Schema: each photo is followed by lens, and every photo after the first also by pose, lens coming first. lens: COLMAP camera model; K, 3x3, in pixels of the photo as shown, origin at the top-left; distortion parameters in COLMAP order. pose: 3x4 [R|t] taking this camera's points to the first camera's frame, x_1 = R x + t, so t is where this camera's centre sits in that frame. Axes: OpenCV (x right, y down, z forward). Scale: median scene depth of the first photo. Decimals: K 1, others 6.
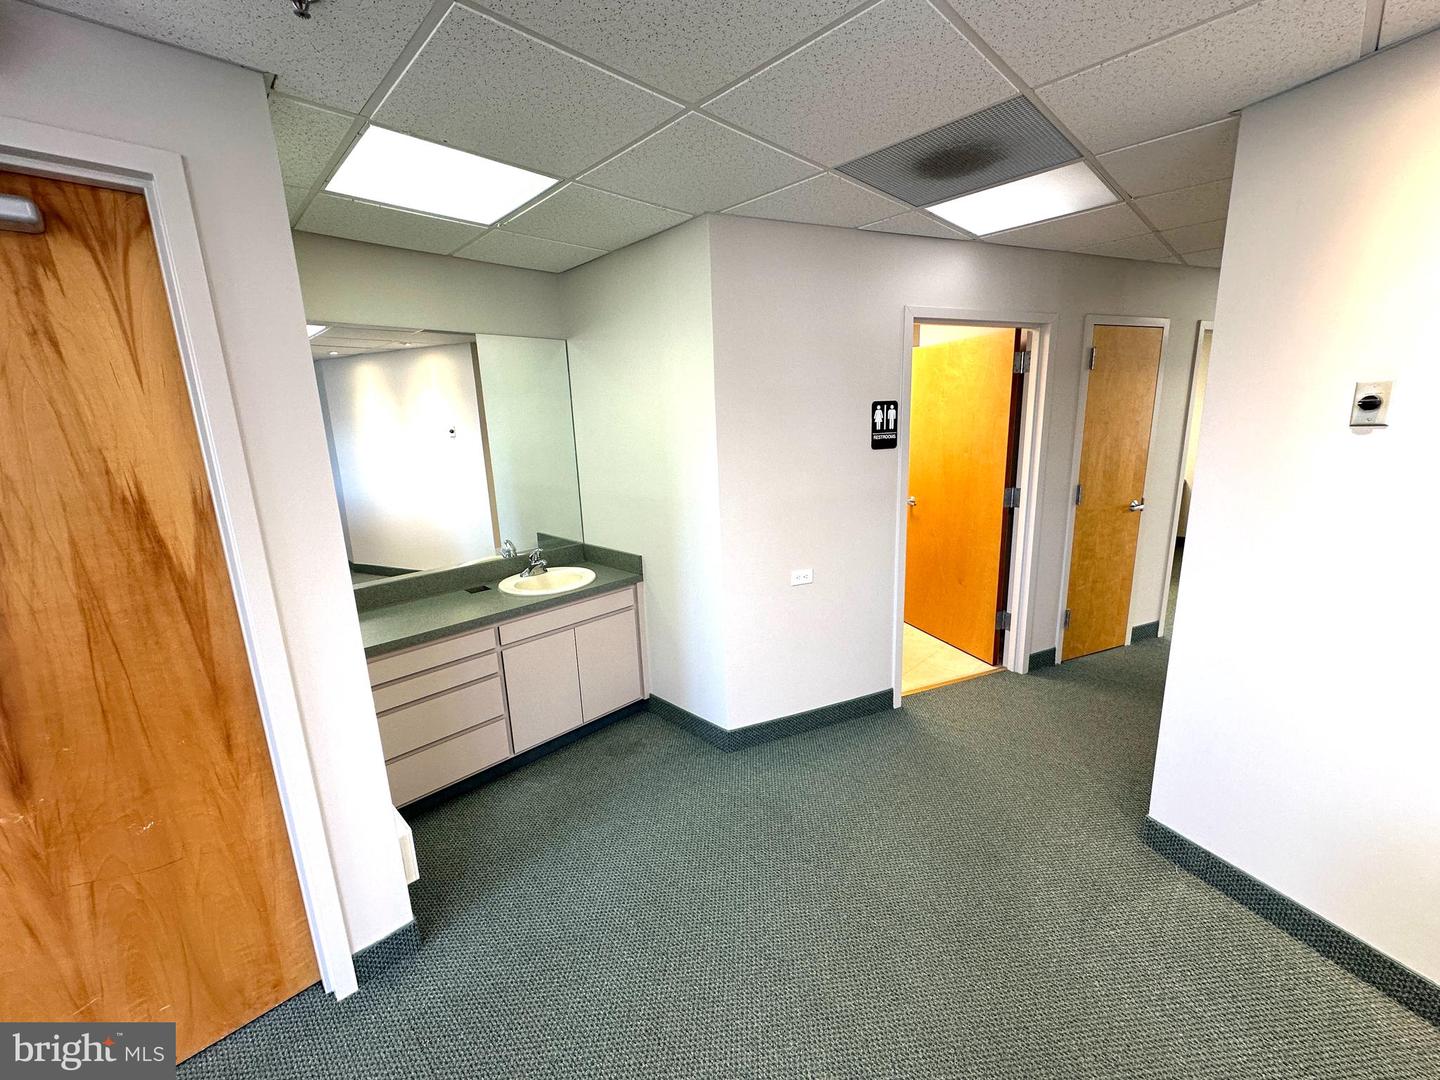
lens RADIAL K [[572.8, 0, 717.9], [0, 572.8, 545.0], [0, 0, 1]] dist [-0.001873, 0.000786]
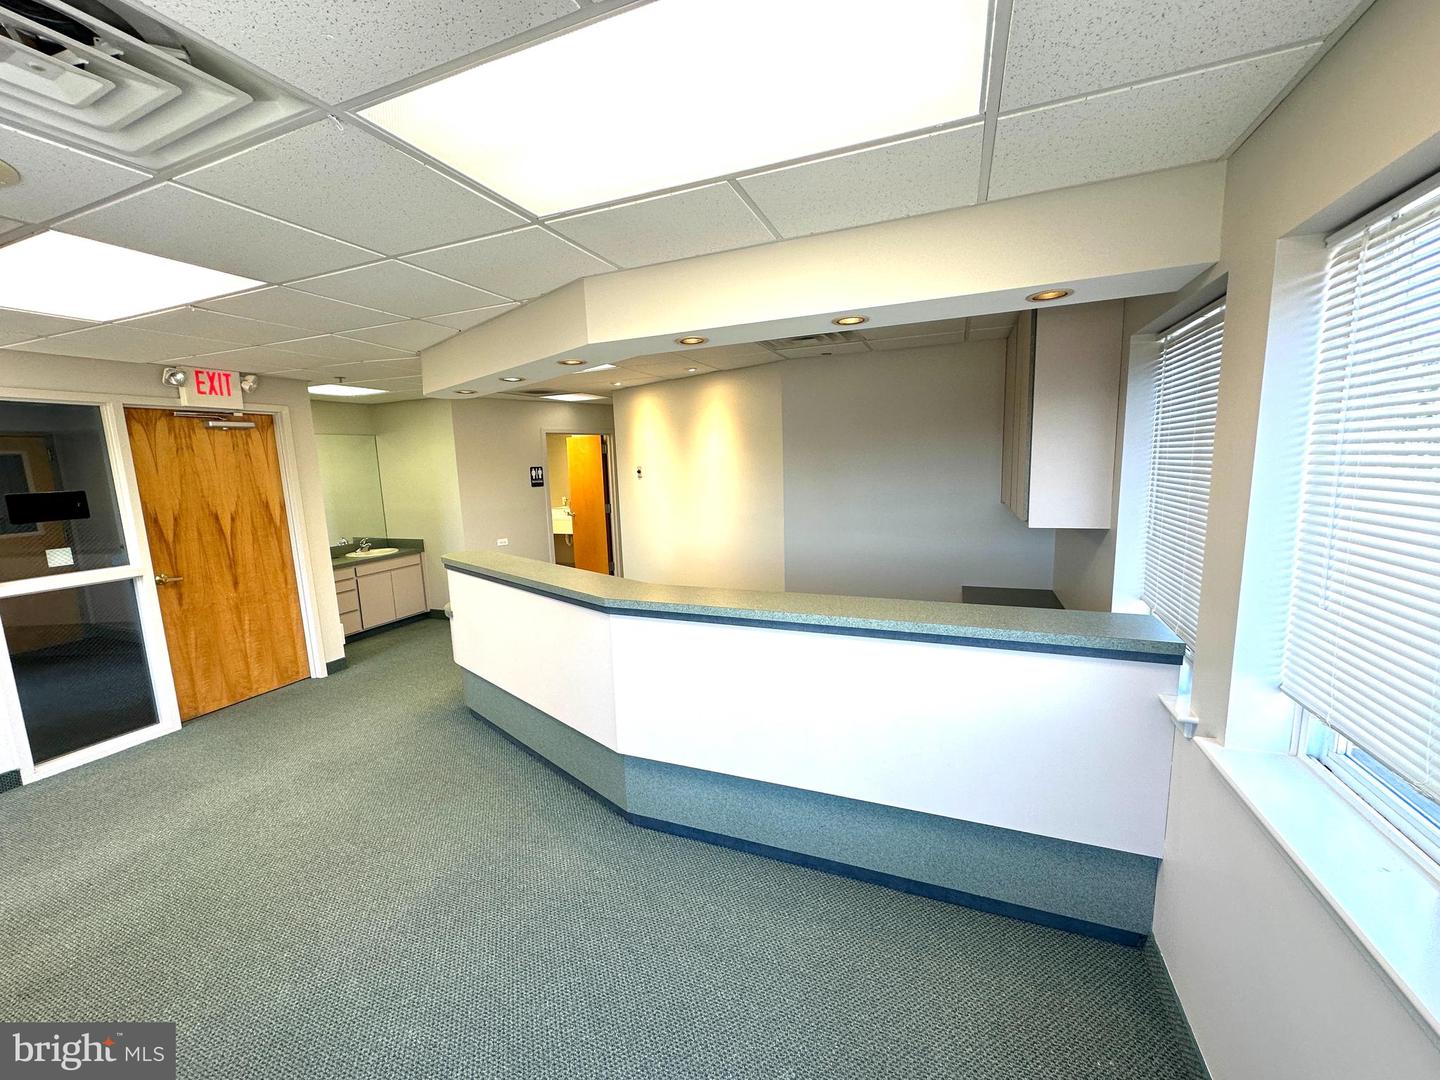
lens RADIAL K [[572.8, 0, 717.2], [0, 572.8, 539.9], [0, 0, 1]] dist [-0.001873, 0.000786]
pose [[0.920856, -0.050220, 0.386655, 0.051044], [0.084735, 0.993745, -0.072734, 0.287348], [-0.380584, 0.099741, 0.919352, -1.446015]]
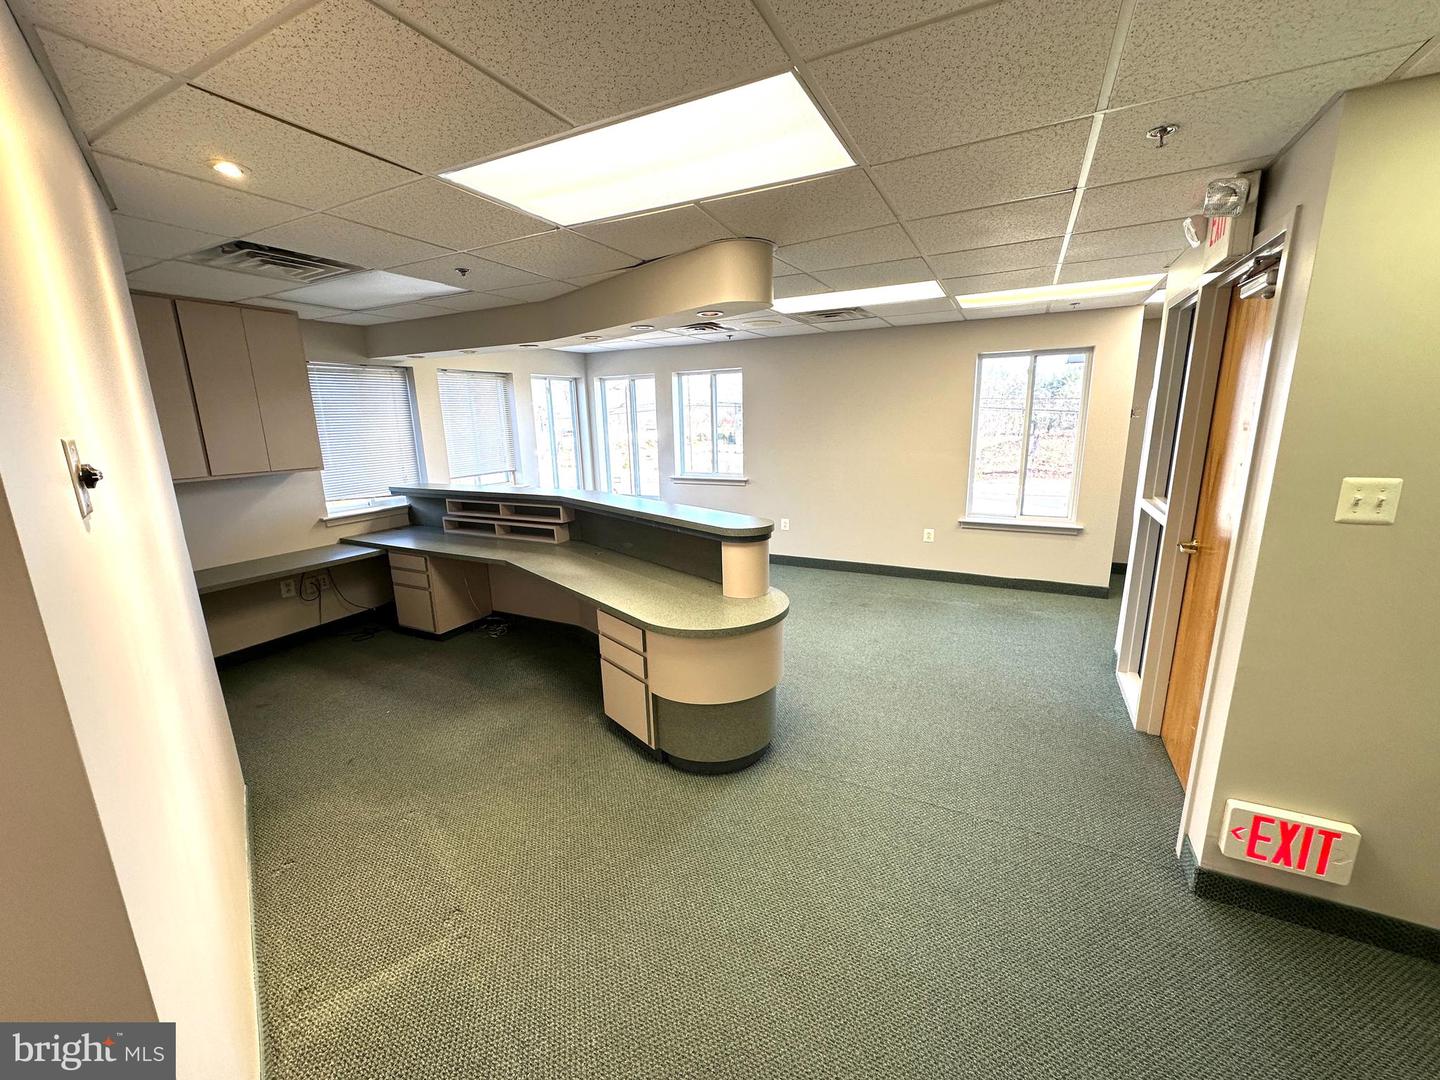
lens RADIAL K [[572.8, 0, 719.2], [0, 572.8, 537.6], [0, 0, 1]] dist [-0.001873, 0.000786]
pose [[-0.950470, 0.121517, -0.286079, 0.370915], [-0.008313, 0.910140, 0.414217, -0.230398], [0.310706, 0.396079, -0.864050, 0.909669]]
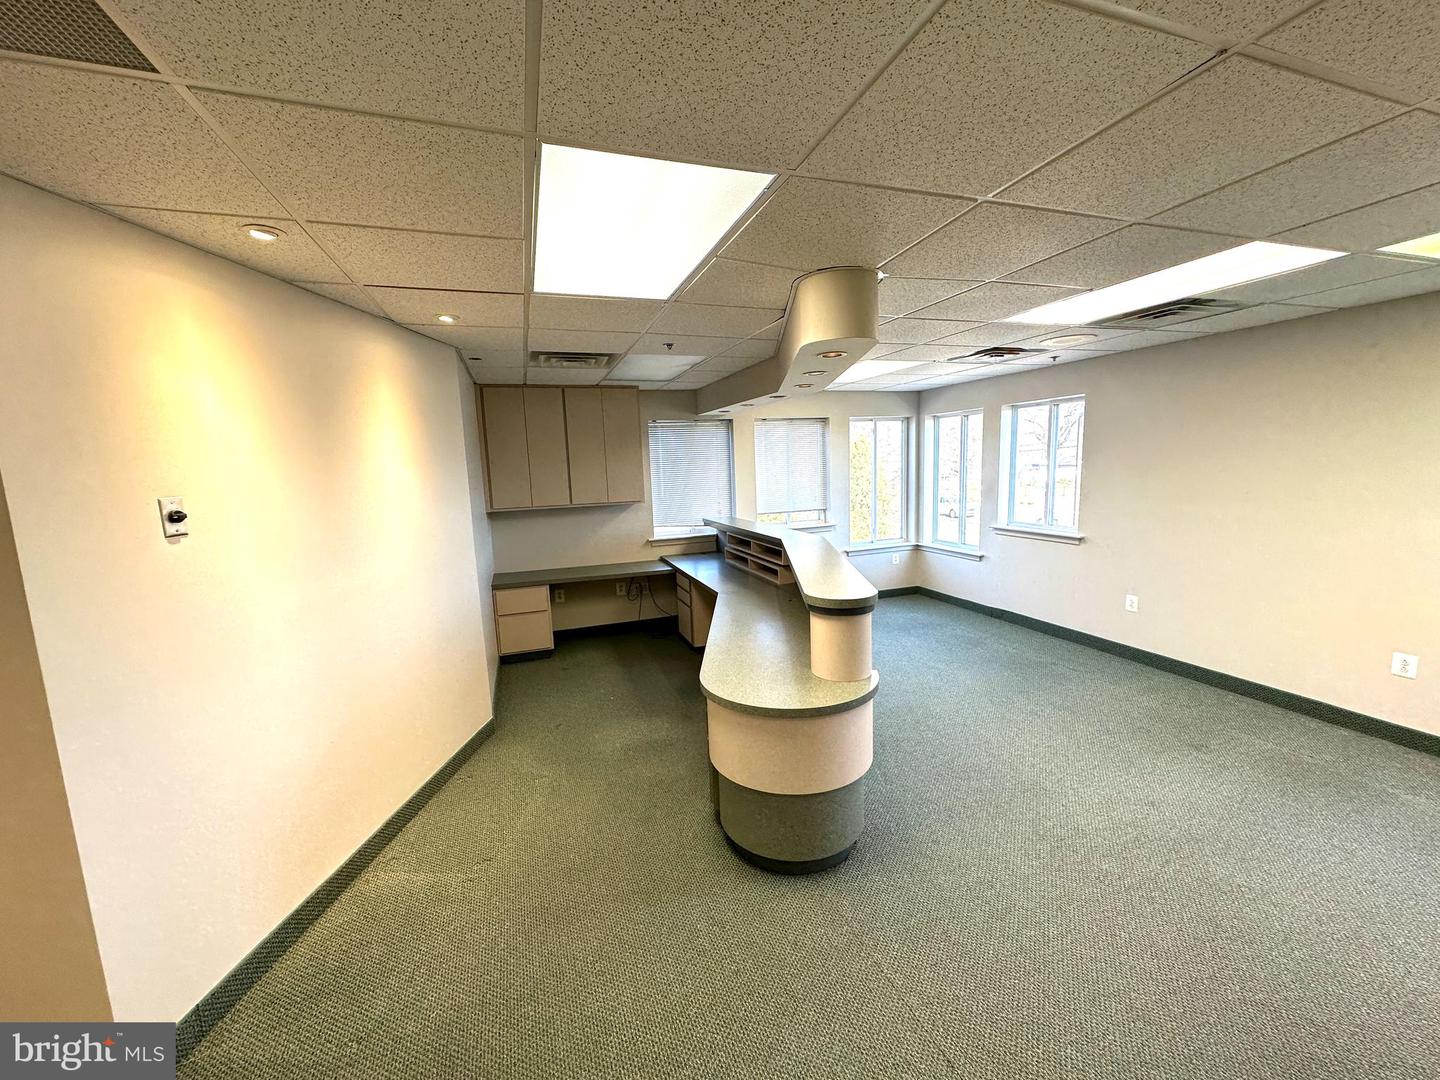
lens RADIAL K [[572.8, 0, 722.0], [0, 572.8, 538.5], [0, 0, 1]] dist [-0.001873, 0.000786]
pose [[-0.898518, 0.010936, 0.438801, -0.192823], [0.159851, 0.939193, 0.303915, -0.201746], [-0.408795, 0.343215, -0.845630, 0.813963]]
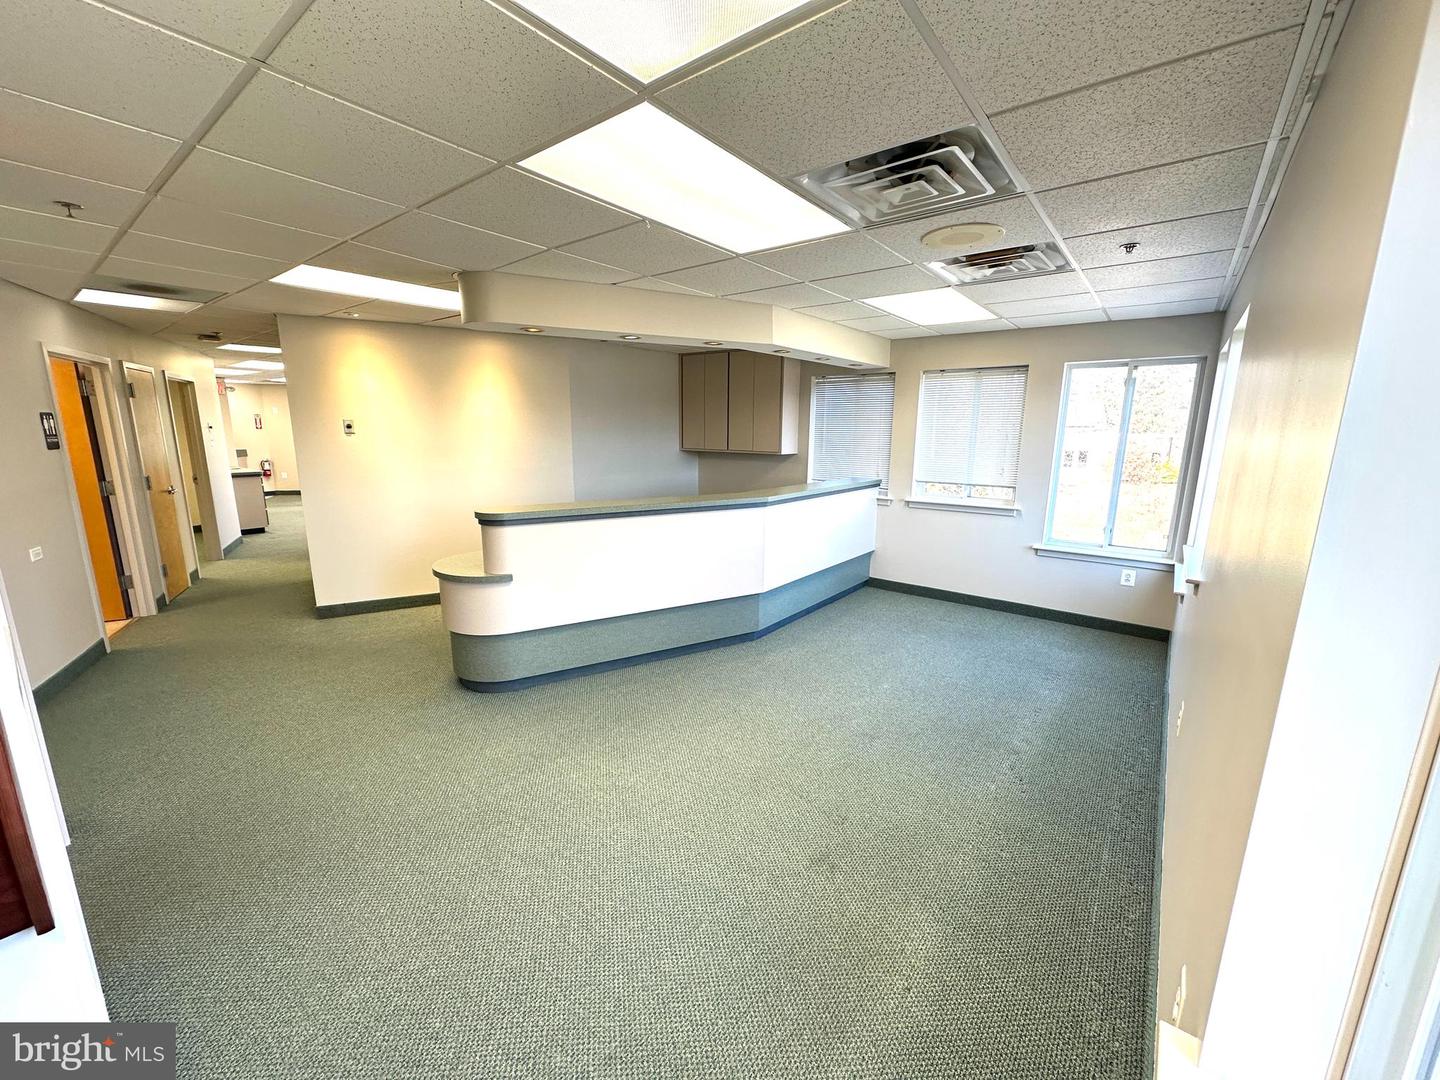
lens RADIAL K [[572.8, 0, 723.0], [0, 572.8, 536.1], [0, 0, 1]] dist [-0.001873, 0.000786]
pose [[-0.126233, -0.155181, 0.979788, -1.221513], [0.207611, 0.961683, 0.179062, 0.103801], [-0.970032, 0.226018, -0.089179, -0.309126]]
